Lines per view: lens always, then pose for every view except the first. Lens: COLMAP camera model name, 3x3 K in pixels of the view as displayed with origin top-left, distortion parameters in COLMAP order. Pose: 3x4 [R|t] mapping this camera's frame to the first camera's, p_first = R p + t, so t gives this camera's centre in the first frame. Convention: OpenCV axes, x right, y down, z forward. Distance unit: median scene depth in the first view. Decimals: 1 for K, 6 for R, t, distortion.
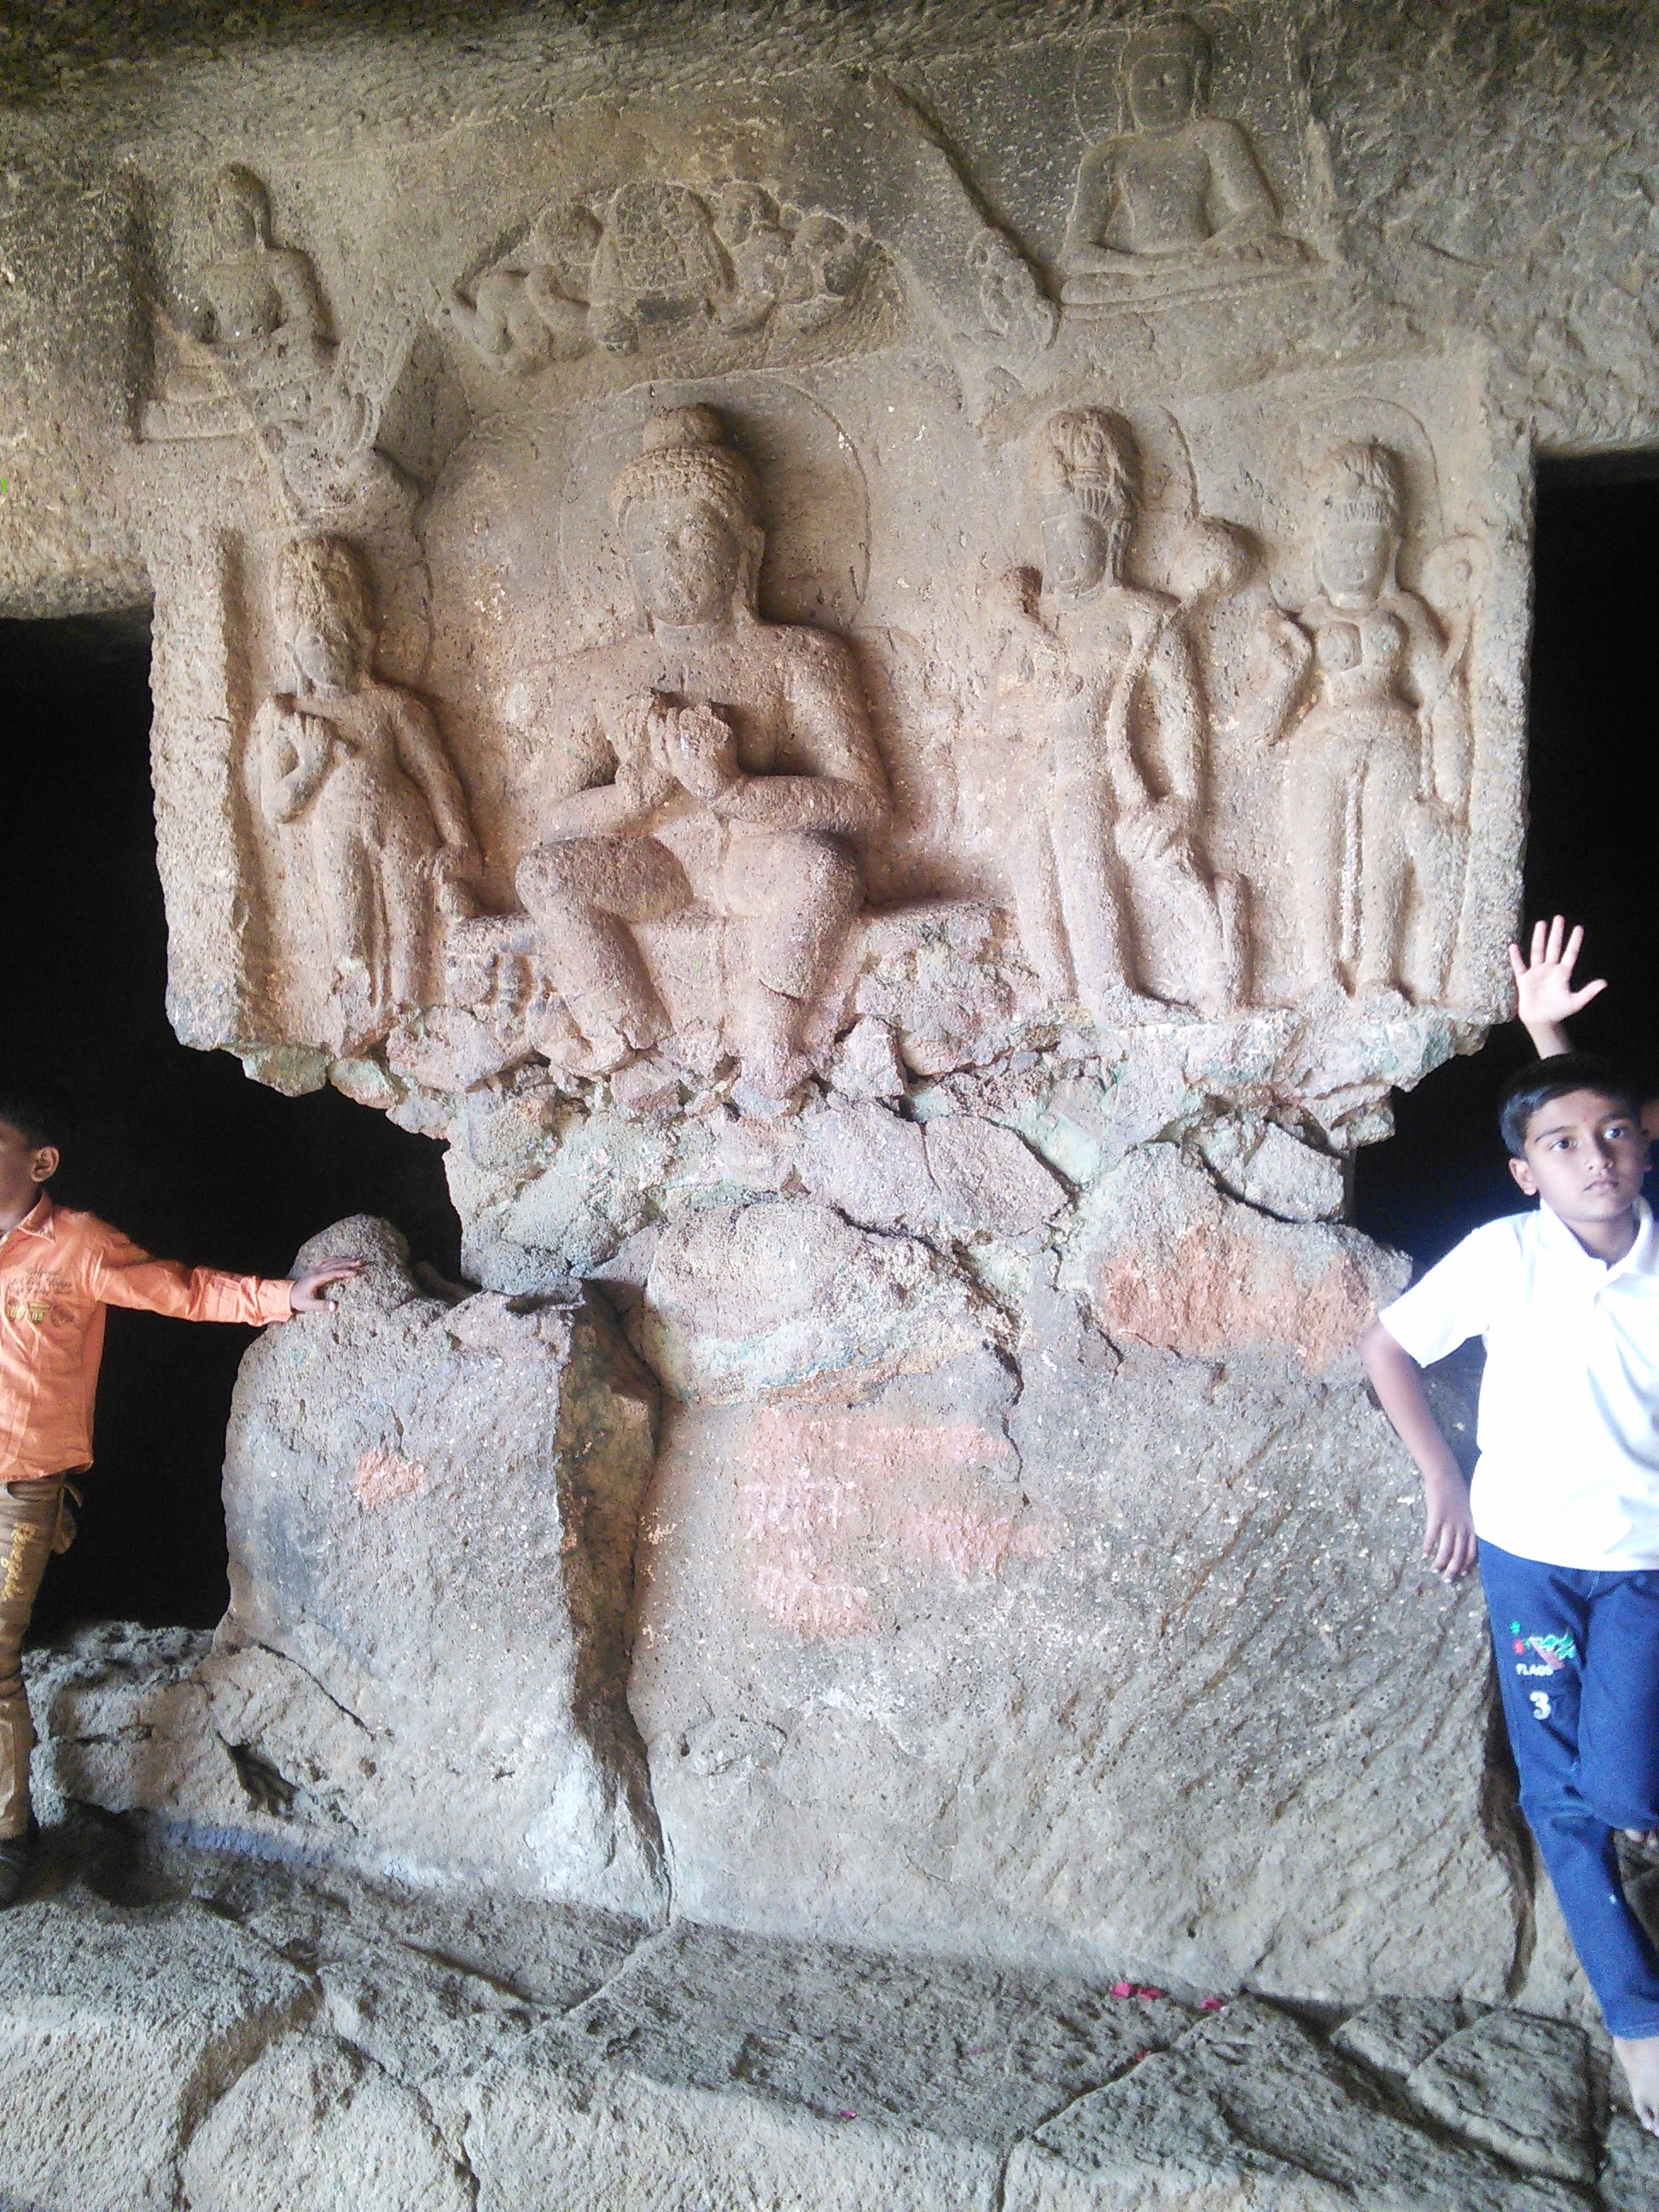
lens RADIAL K [[1738.2, 0, 717.4], [0, 1738.2, 1104.6], [0, 0, 1]] dist [0.092603, -0.179473]
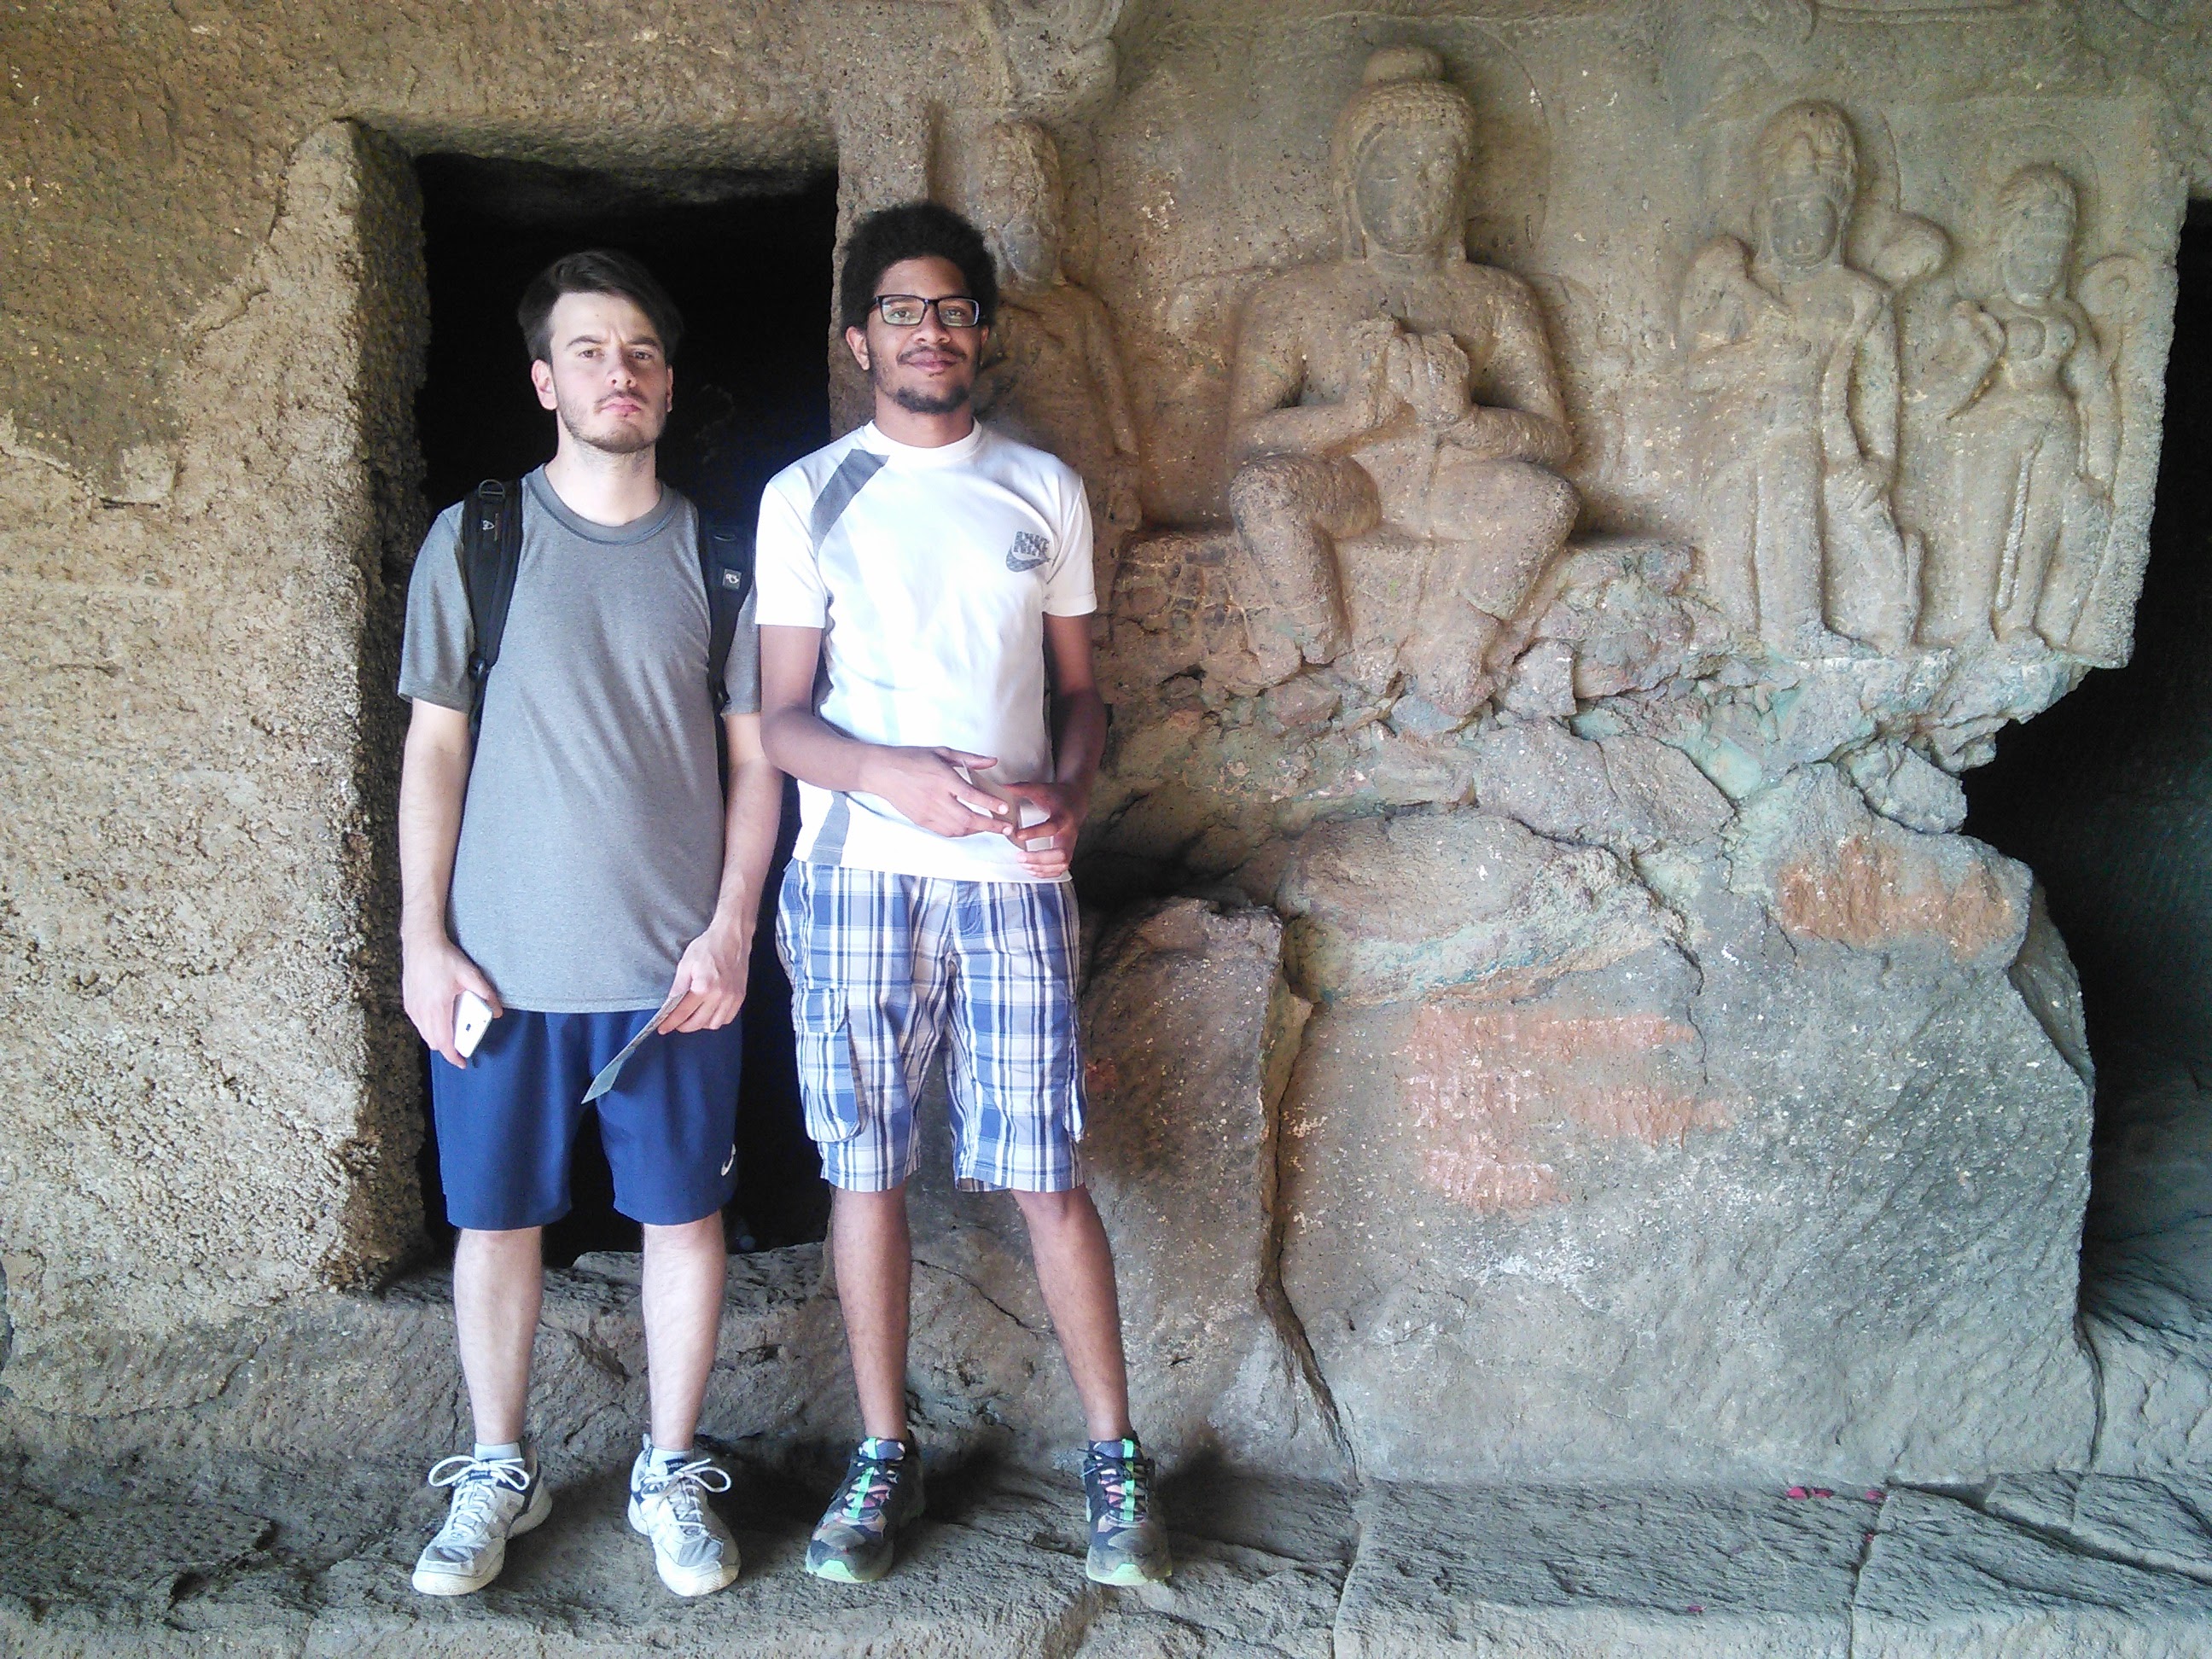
lens RADIAL K [[1738.2, 0, 1106.0], [0, 1738.2, 829.5], [0, 0, 1]] dist [0.092603, -0.179473]
pose [[0.955908, 0.014675, 0.293300, -0.510266], [-0.026767, 0.998947, 0.037257, 0.034024], [-0.292444, -0.043465, 0.955294, 0.043870]]
